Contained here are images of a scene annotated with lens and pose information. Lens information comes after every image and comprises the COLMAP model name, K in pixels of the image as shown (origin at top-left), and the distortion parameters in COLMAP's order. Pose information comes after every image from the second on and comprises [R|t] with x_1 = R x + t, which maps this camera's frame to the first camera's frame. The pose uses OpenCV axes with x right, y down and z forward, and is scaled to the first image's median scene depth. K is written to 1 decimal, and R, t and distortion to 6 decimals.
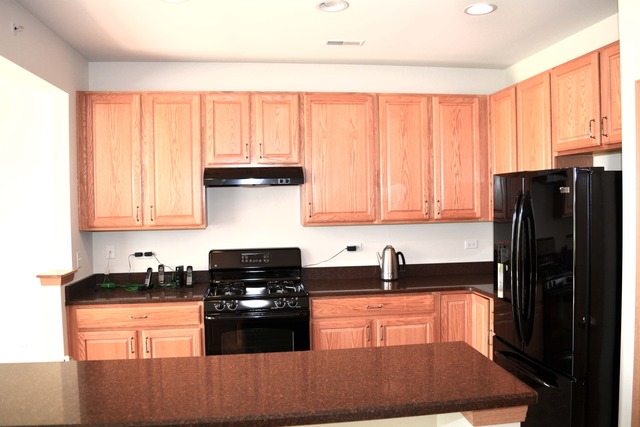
lens RADIAL K [[503.6, 0, 320.6], [0, 503.6, 212.9], [0, 0, 1]] dist [-0.067058, 0.000056]
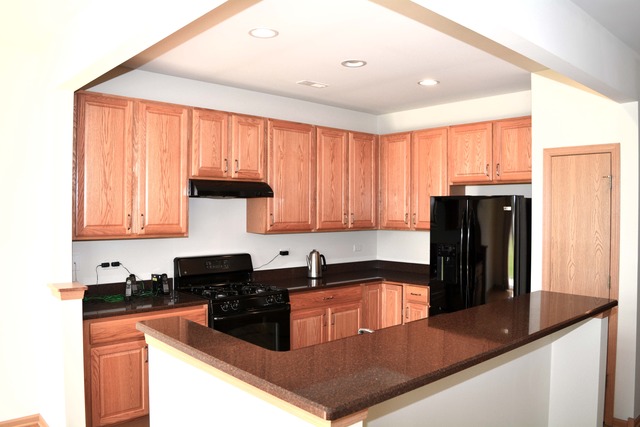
lens RADIAL K [[503.6, 0, 320.6], [0, 503.6, 212.9], [0, 0, 1]] dist [-0.067058, 0.000056]
pose [[0.824817, 0.016575, 0.565156, -0.592794], [-0.002142, 0.999655, -0.026192, 0.008320], [-0.565395, 0.020393, 0.824568, -0.019419]]
